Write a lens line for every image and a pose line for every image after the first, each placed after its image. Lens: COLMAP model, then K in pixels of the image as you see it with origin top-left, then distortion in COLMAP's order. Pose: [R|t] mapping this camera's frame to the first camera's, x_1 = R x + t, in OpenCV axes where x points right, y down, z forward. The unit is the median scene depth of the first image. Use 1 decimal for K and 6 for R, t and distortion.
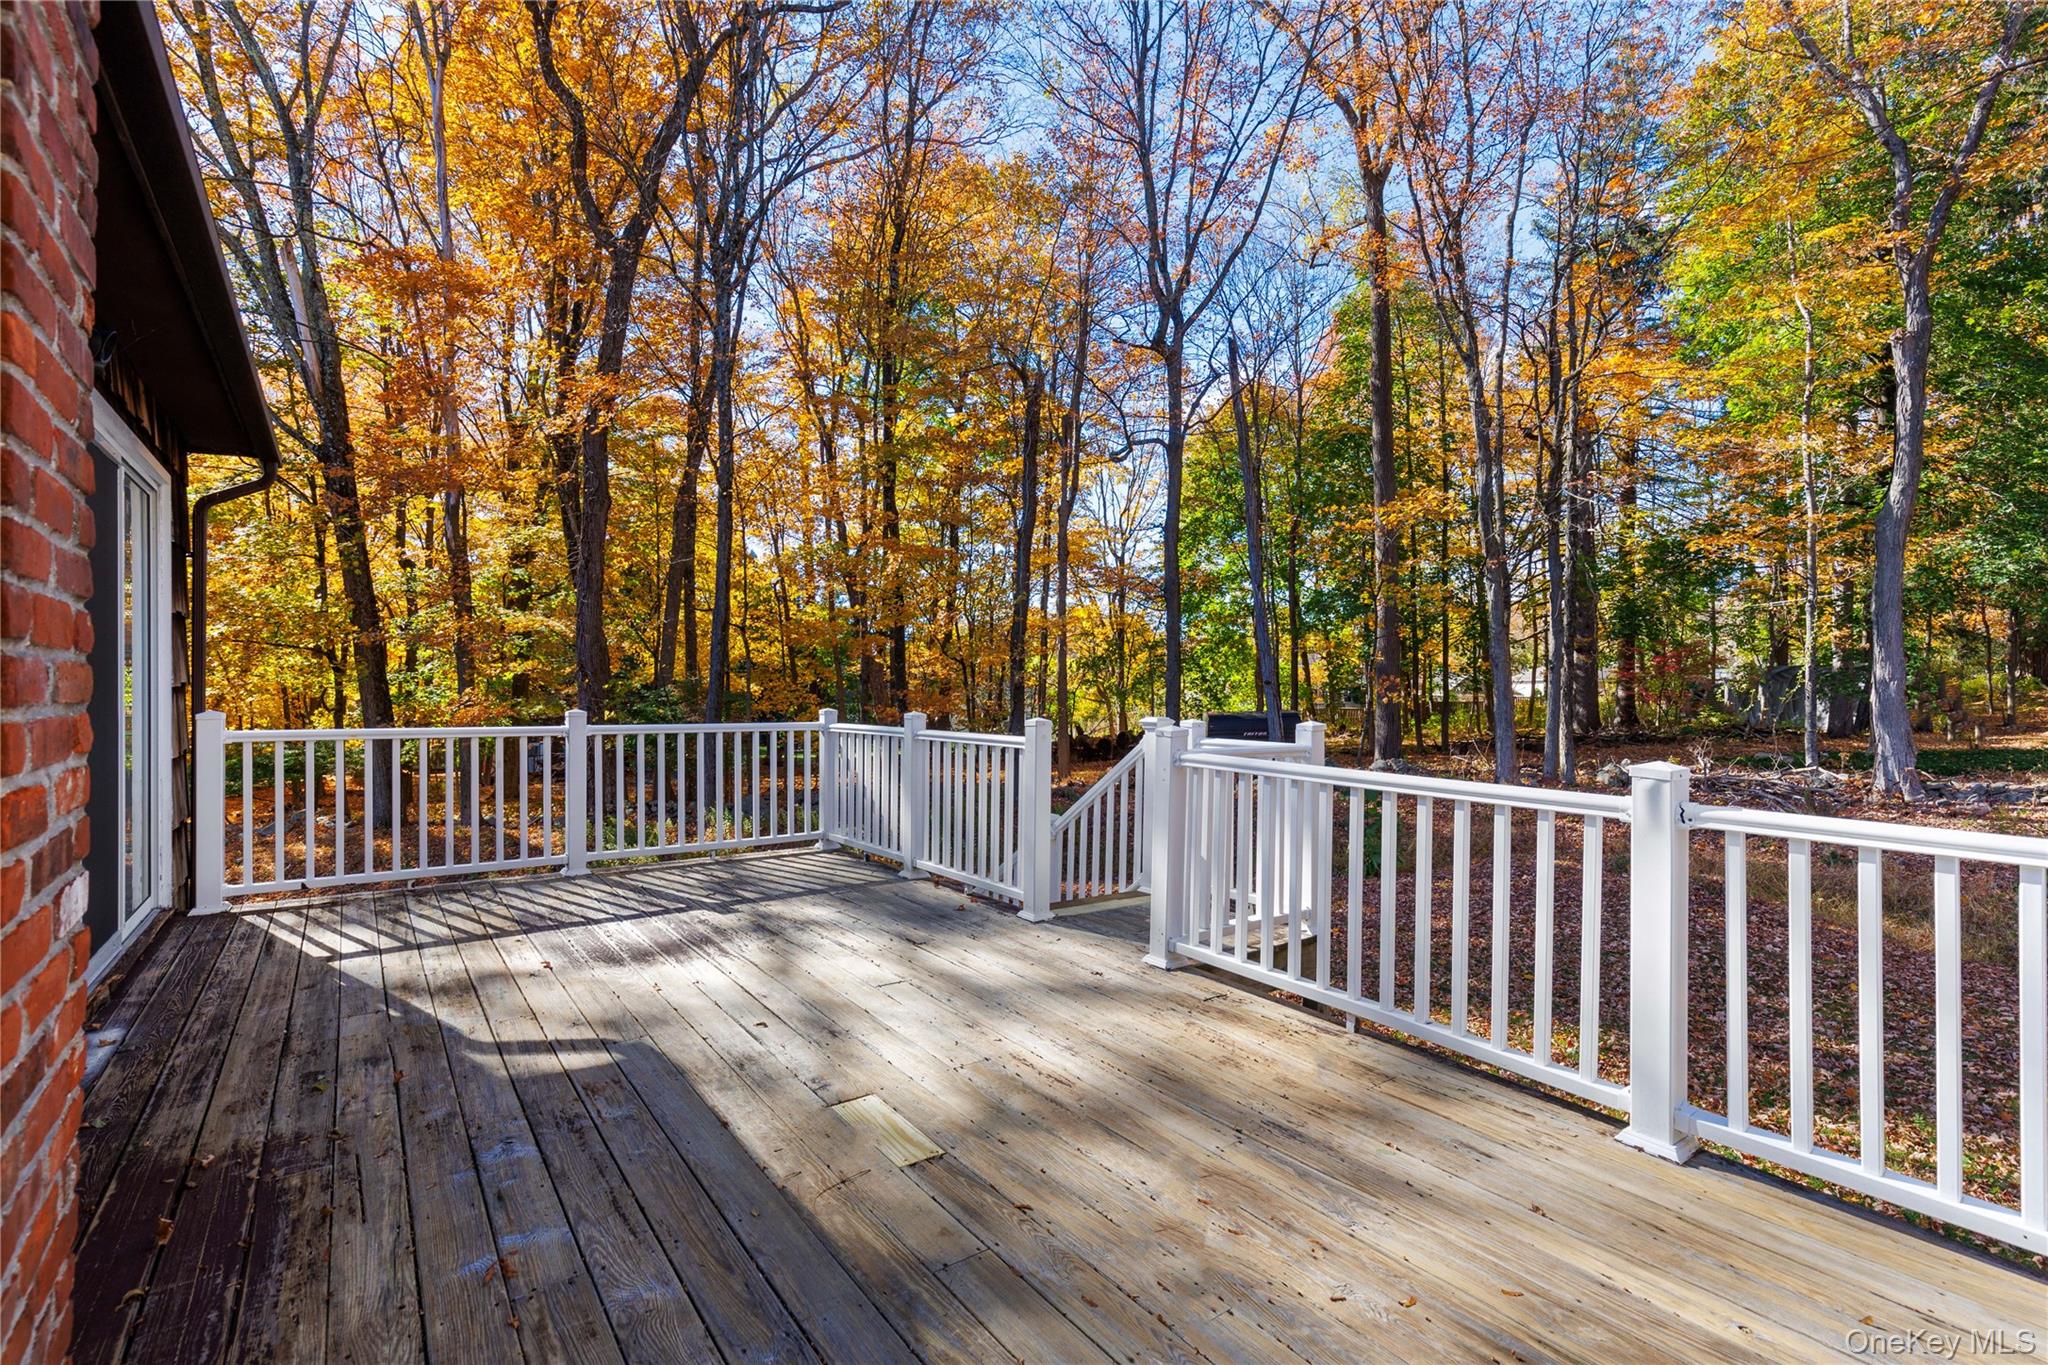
lens RADIAL K [[924.1, 0, 992.1], [0, 924.1, 685.1], [0, 0, 1]] dist [0.010206, -0.002572]
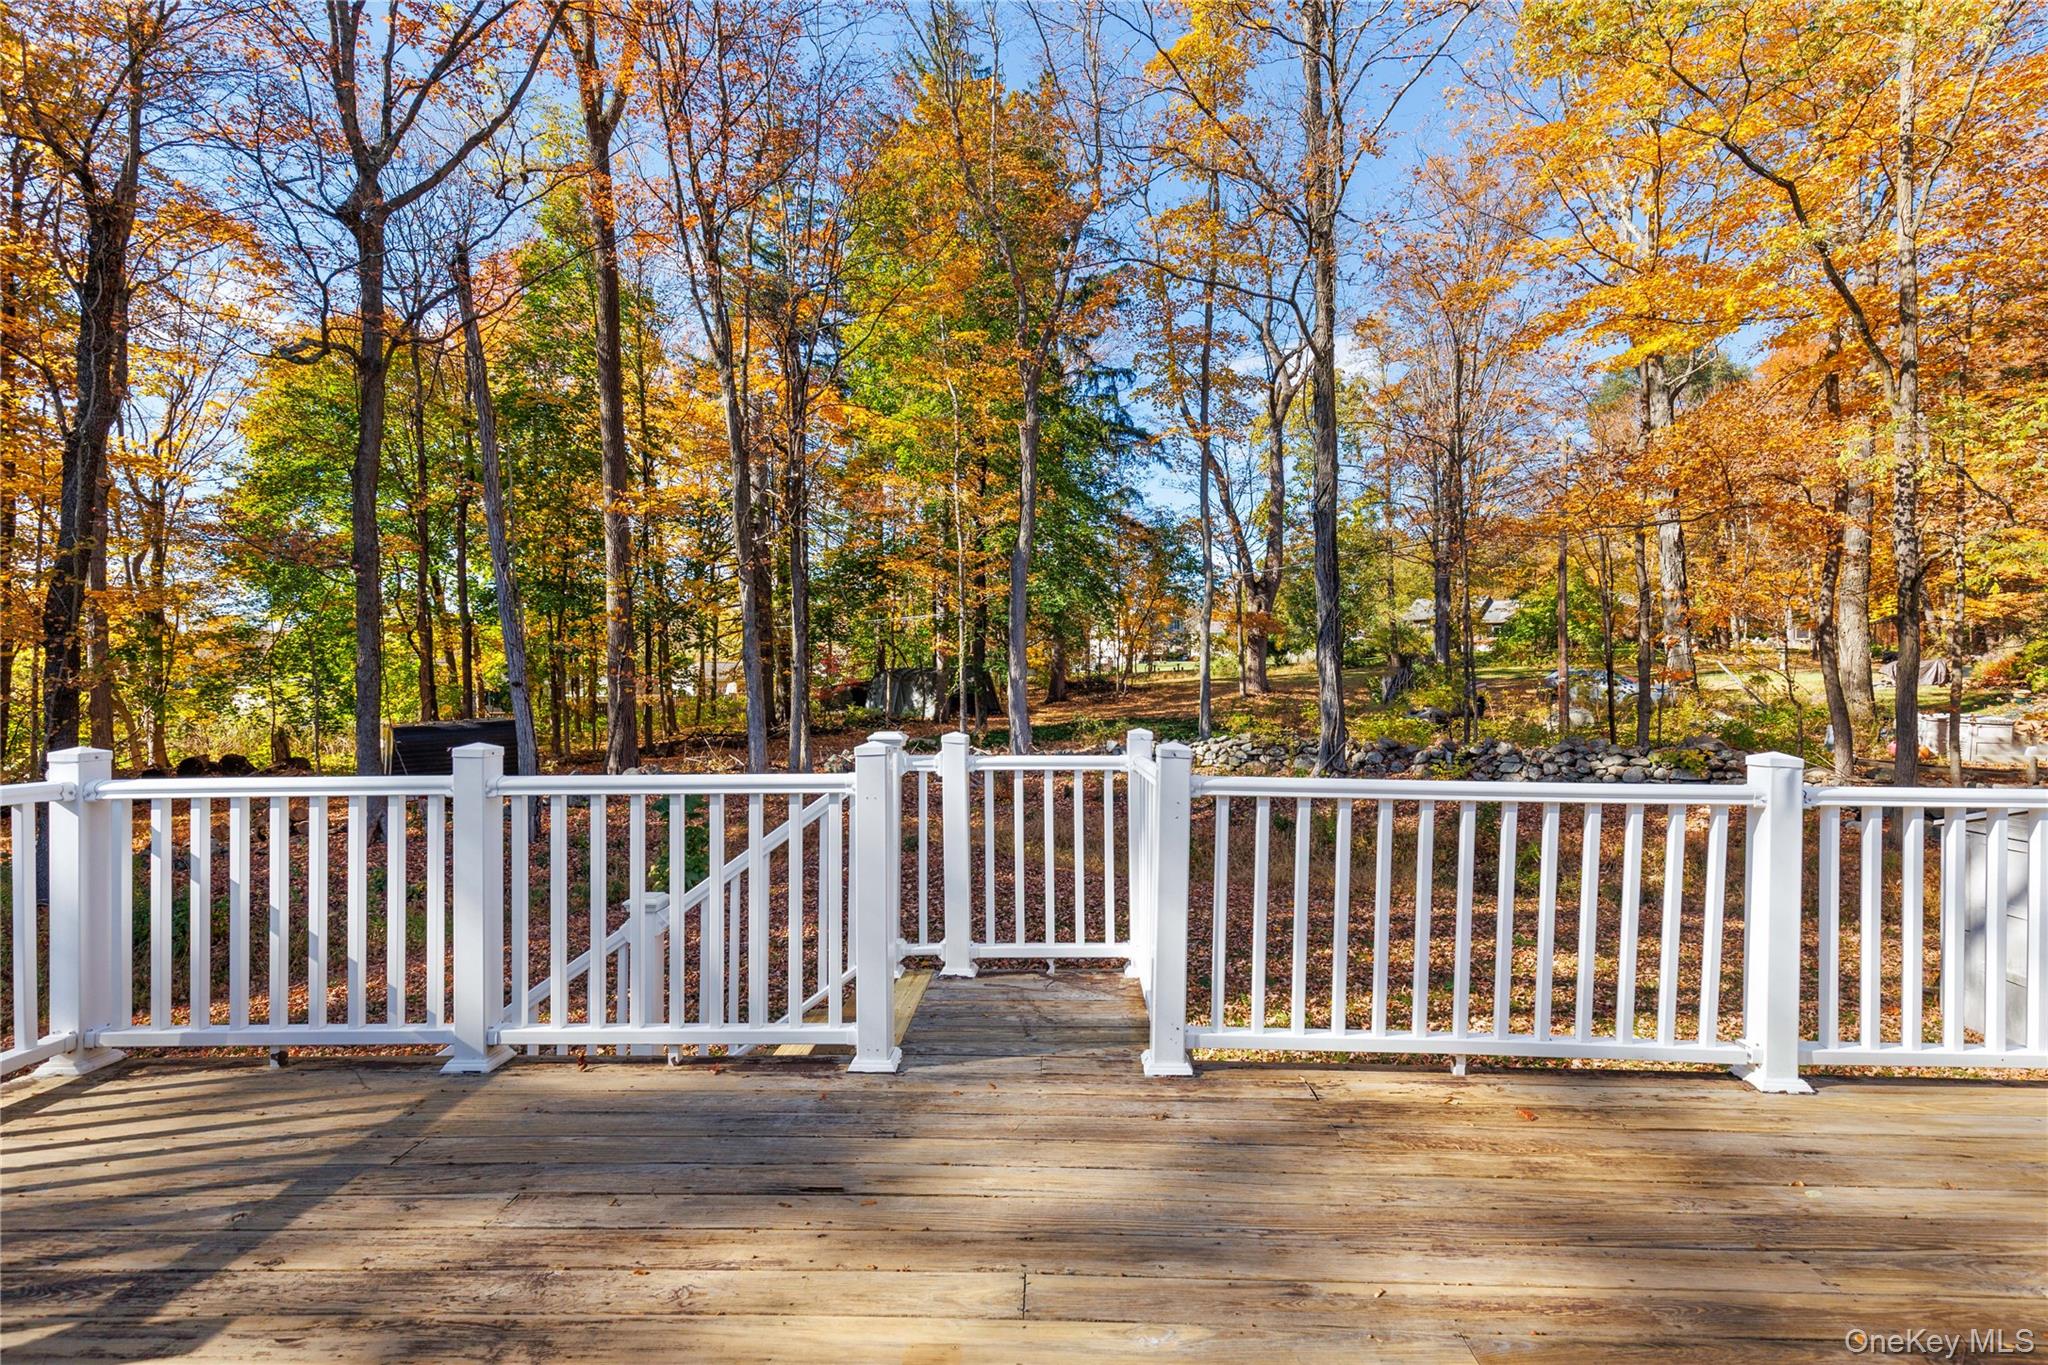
lens RADIAL K [[924.1, 0, 1034.3], [0, 924.1, 689.9], [0, 0, 1]] dist [0.010206, -0.002572]
pose [[0.595134, -0.017874, 0.803427, -0.467317], [0.010522, 0.999840, 0.014450, -0.013395], [-0.803557, -0.000146, 0.595227, 0.646770]]
